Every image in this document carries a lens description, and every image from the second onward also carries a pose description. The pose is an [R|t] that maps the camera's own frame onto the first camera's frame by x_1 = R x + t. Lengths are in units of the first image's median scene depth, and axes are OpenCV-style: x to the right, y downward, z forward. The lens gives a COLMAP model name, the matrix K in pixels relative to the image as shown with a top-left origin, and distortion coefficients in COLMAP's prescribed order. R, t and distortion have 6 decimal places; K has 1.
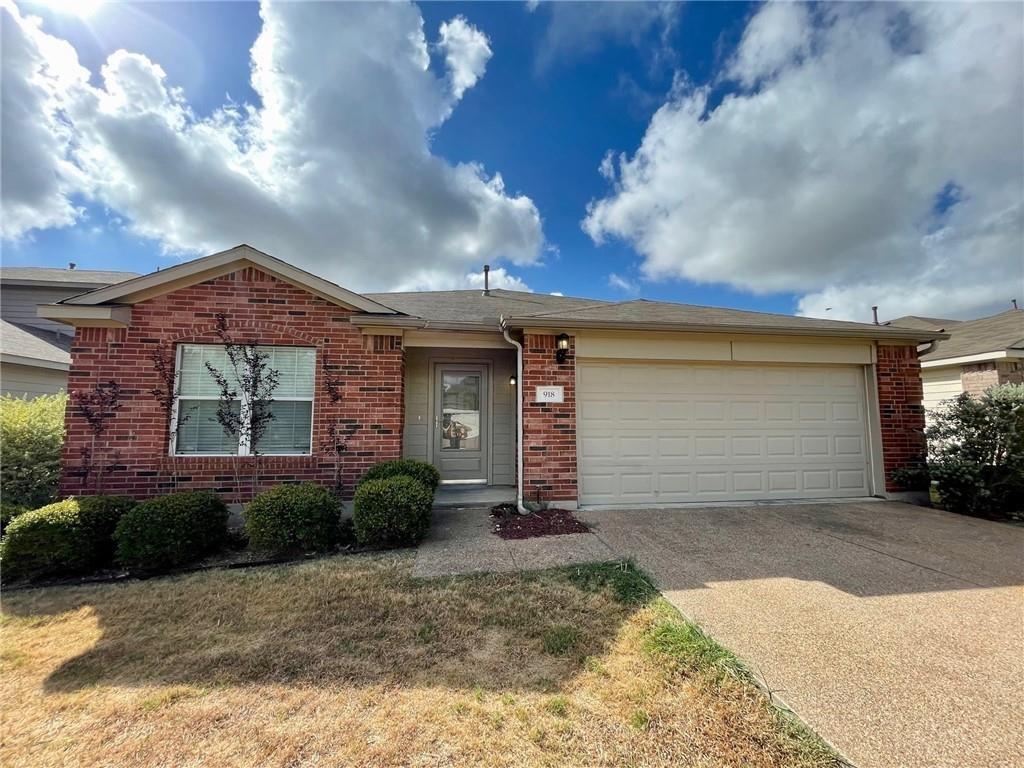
lens RADIAL K [[413.9, 0, 513.9], [0, 413.9, 385.4], [0, 0, 1]] dist [-0.000361, -0.000369]
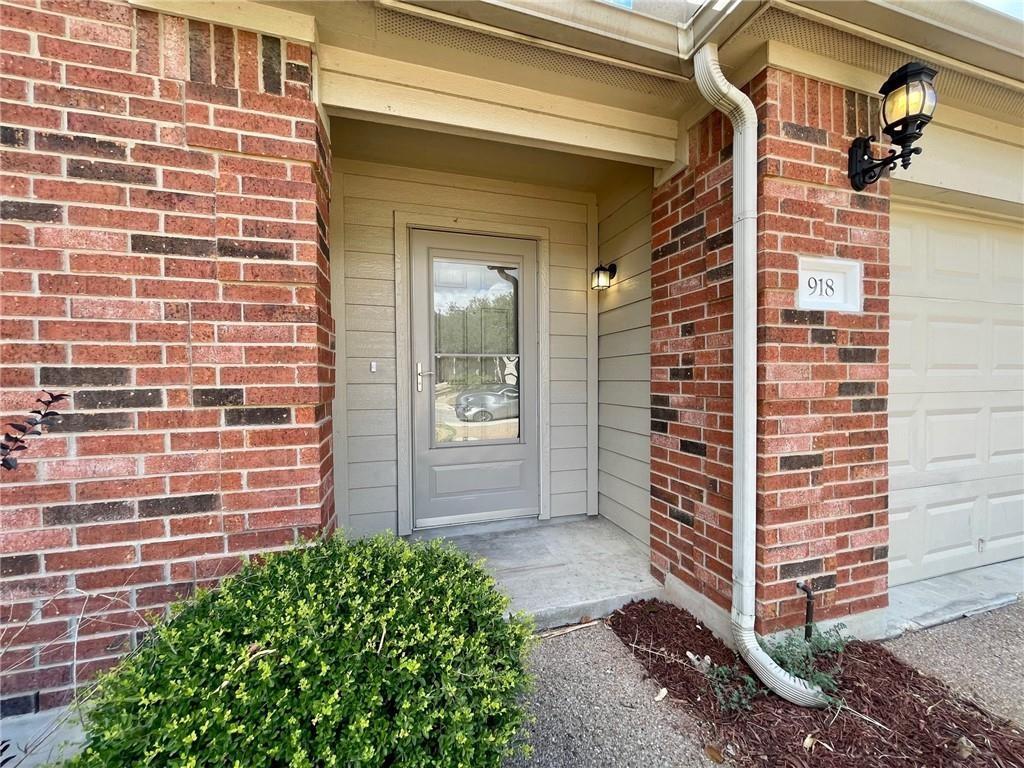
lens RADIAL K [[413.9, 0, 513.9], [0, 413.9, 385.4], [0, 0, 1]] dist [-0.000361, -0.000369]
pose [[0.987799, -0.009470, 0.155446, -0.194566], [-0.007964, 0.993772, 0.111148, 0.063408], [-0.155531, -0.111030, 0.981571, 0.727328]]
